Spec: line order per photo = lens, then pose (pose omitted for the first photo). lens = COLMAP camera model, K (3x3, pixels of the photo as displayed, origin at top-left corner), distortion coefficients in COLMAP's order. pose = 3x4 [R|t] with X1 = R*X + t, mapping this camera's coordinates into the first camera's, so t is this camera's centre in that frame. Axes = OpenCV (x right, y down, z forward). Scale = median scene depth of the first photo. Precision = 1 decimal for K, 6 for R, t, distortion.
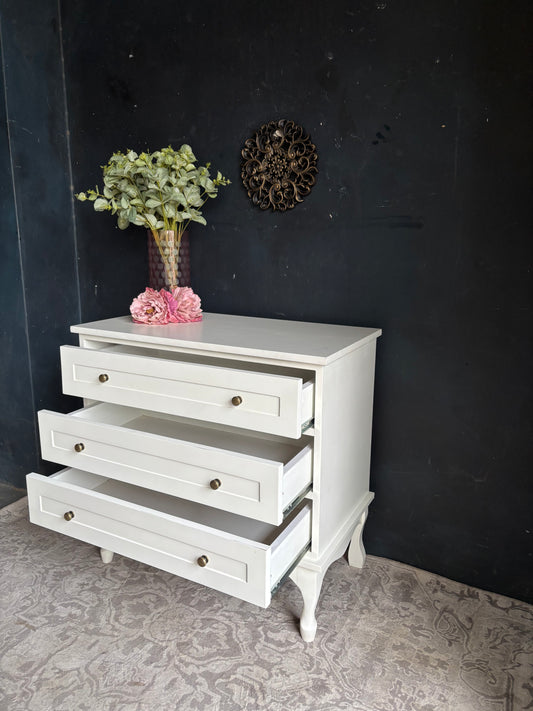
lens RADIAL K [[547.2, 0, 256.8], [0, 547.2, 339.2], [0, 0, 1]] dist [0.065790, -0.059042]
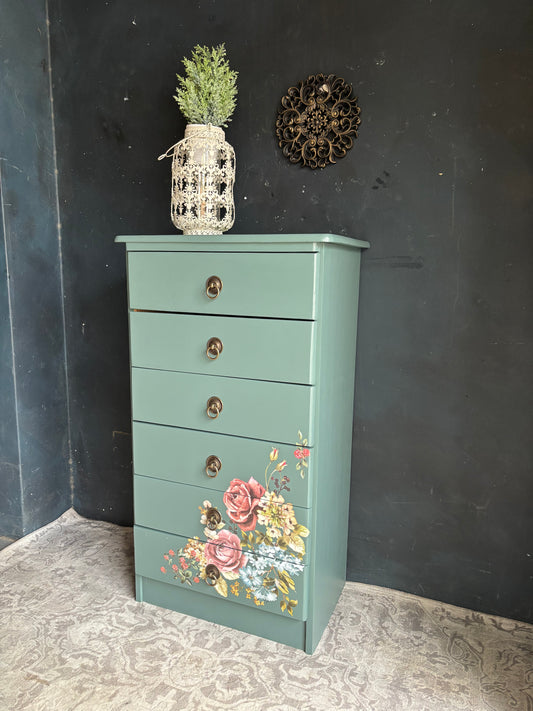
lens RADIAL K [[547.2, 0, 251.3], [0, 547.2, 349.7], [0, 0, 1]] dist [0.065790, -0.059042]
pose [[0.994857, -0.012328, 0.100535, -0.131695], [0.016911, 0.998850, -0.044863, -0.002852], [-0.099866, 0.046332, 0.993922, -0.011140]]
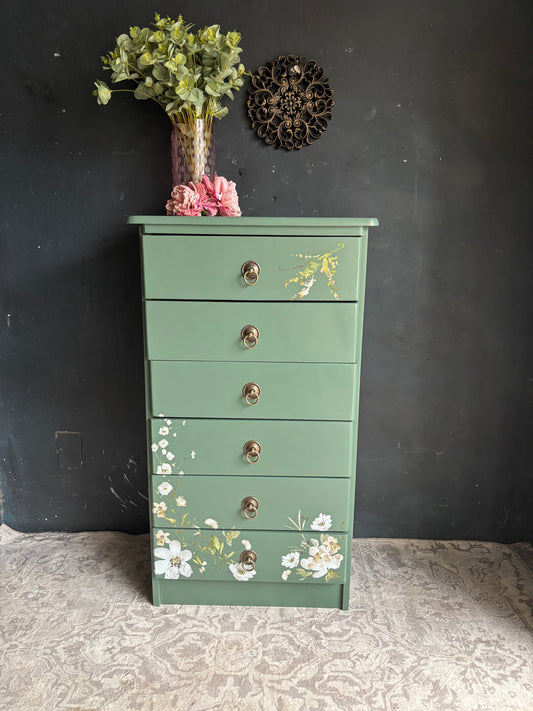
lens RADIAL K [[547.2, 0, 261.8], [0, 547.2, 349.7], [0, 0, 1]] dist [0.065790, -0.059042]
pose [[0.890014, -0.098552, 0.445155, -0.469610], [0.095665, 0.994991, 0.029012, -0.044149], [-0.445784, 0.016765, 0.894984, 0.082003]]
